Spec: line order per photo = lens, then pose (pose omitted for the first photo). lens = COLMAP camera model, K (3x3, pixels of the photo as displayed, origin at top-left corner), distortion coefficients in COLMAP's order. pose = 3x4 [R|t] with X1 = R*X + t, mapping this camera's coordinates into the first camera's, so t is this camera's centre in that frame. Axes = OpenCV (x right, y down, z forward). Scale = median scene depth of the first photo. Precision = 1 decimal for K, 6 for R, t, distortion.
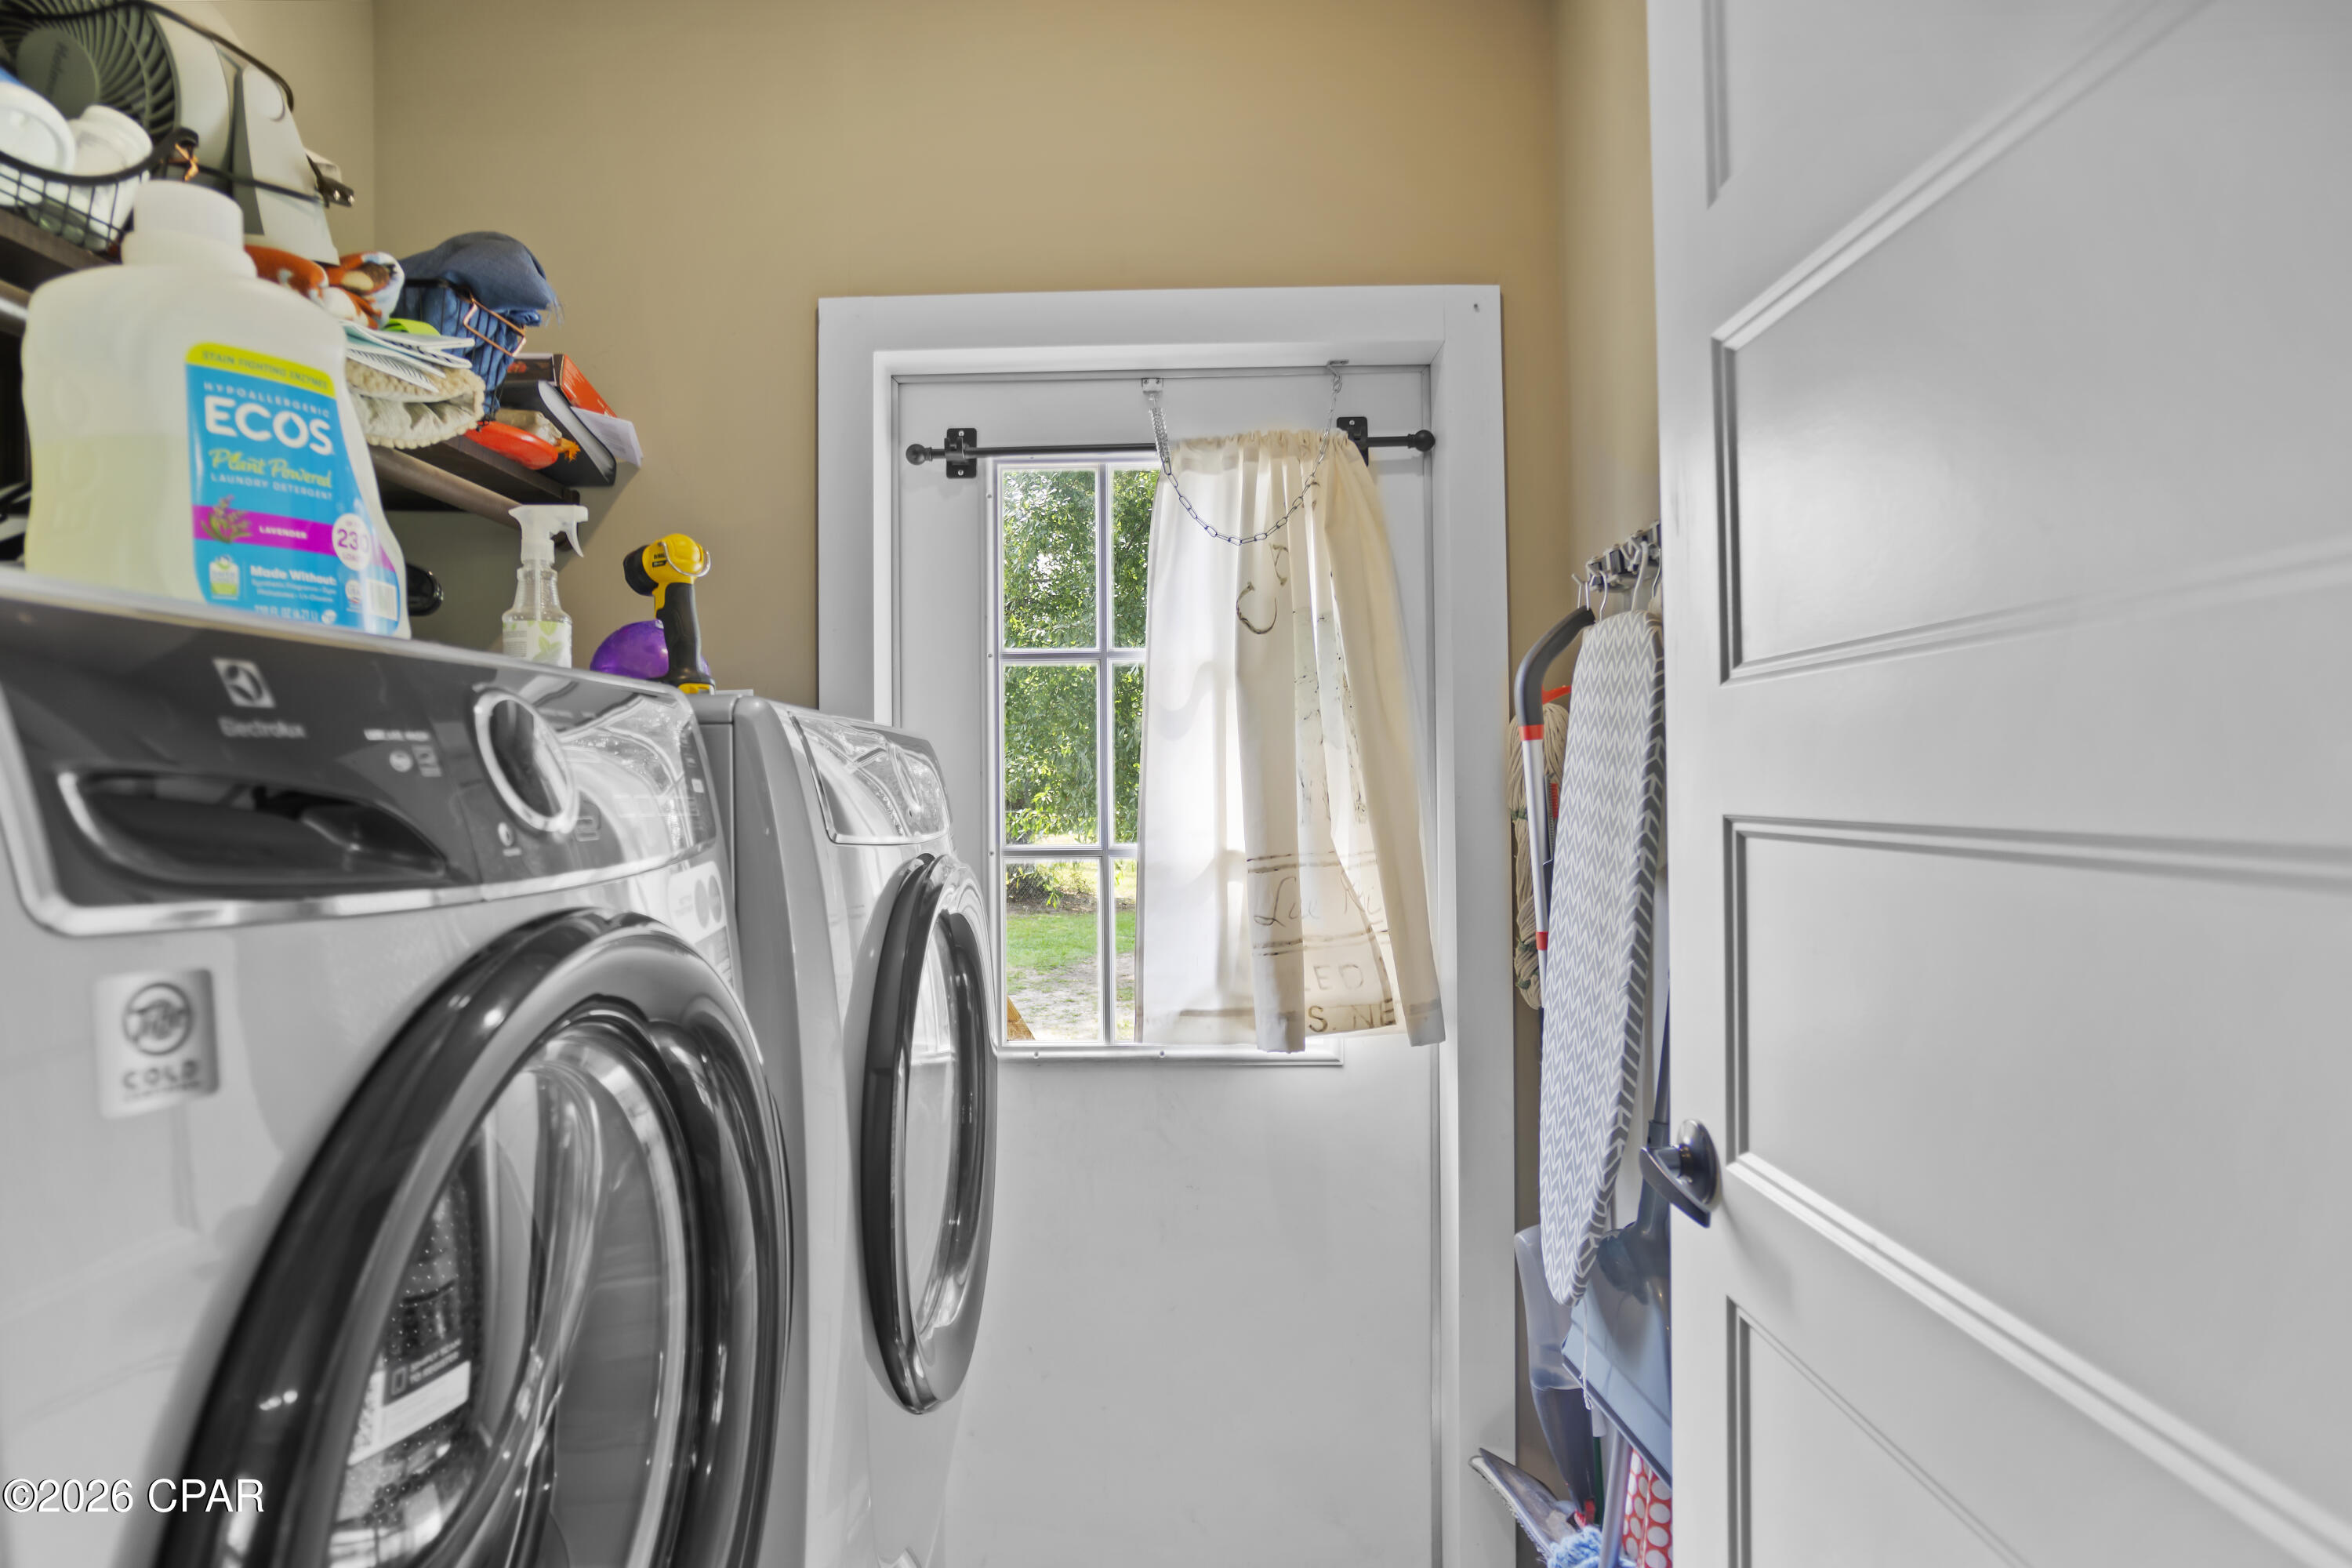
lens RADIAL K [[1295.2, 0, 1161.4], [0, 1295.2, 776.2], [0, 0, 1]] dist [-0.058611, 0.040193]
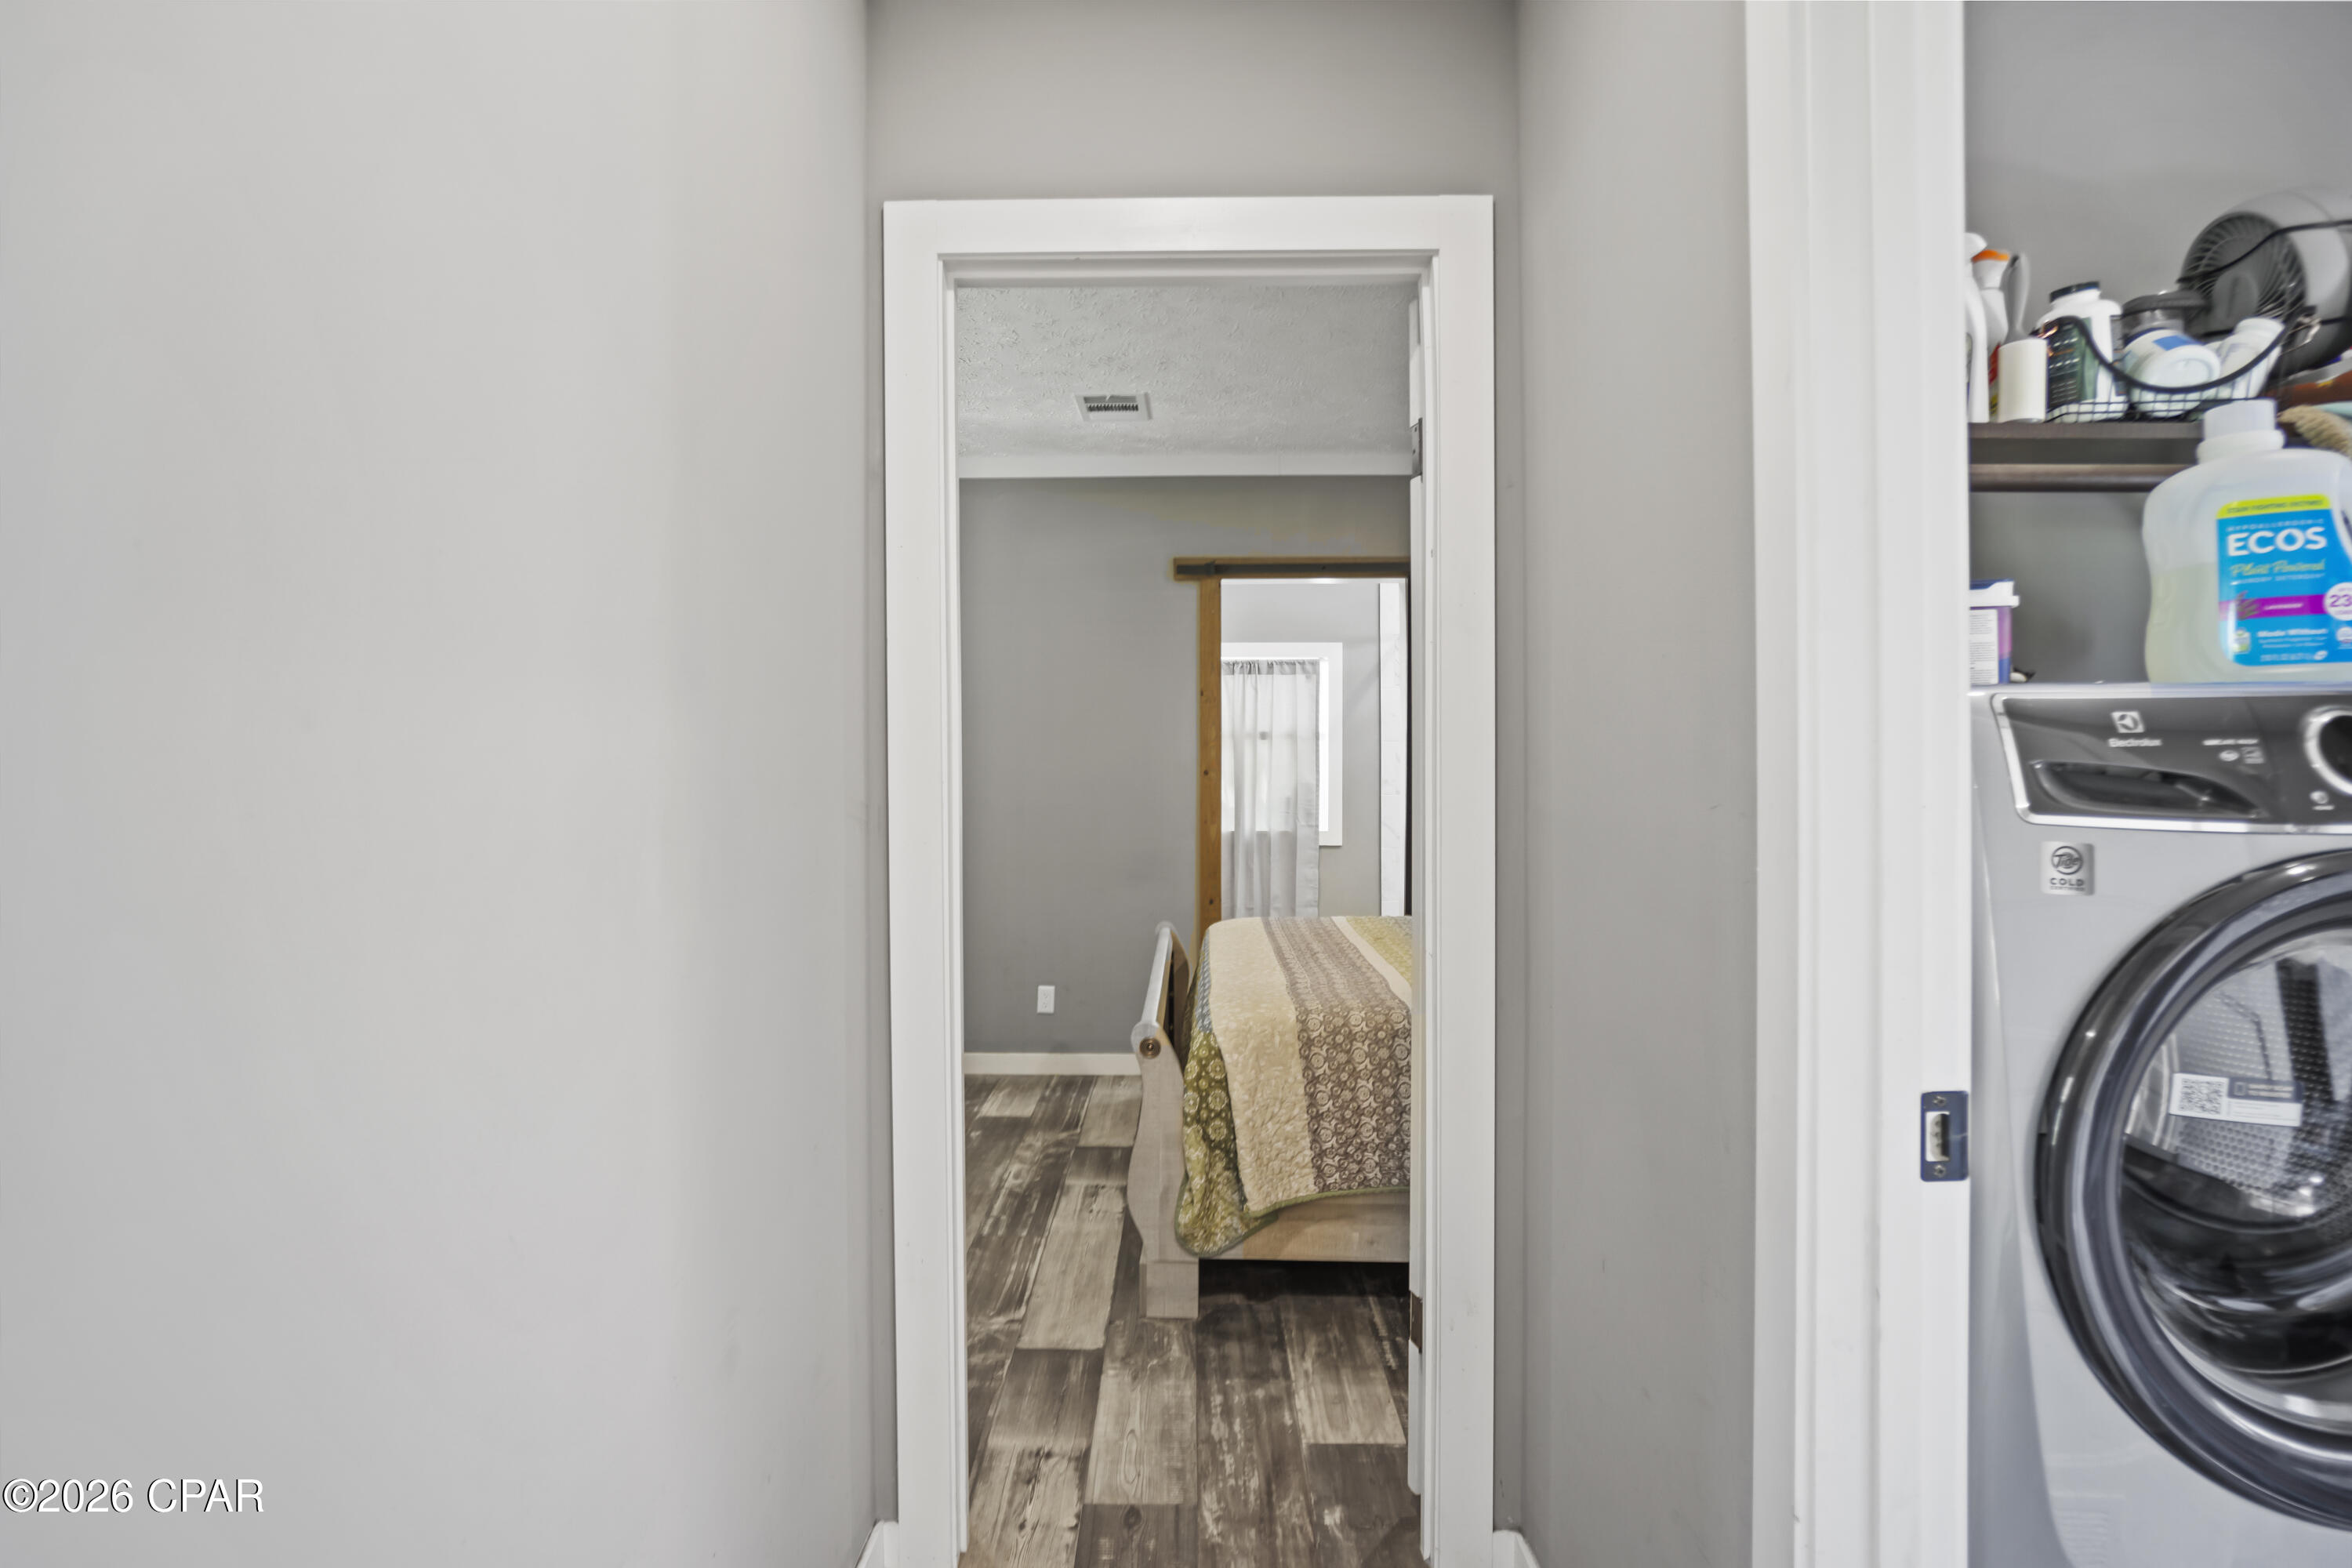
lens RADIAL K [[1295.2, 0, 1173.9], [0, 1295.2, 774.7], [0, 0, 1]] dist [-0.058611, 0.040193]
pose [[0.024189, 0.015933, -0.999580, 0.907752], [0.008337, 0.999835, 0.016139, -0.019094], [0.999673, -0.008724, 0.024052, -0.450888]]
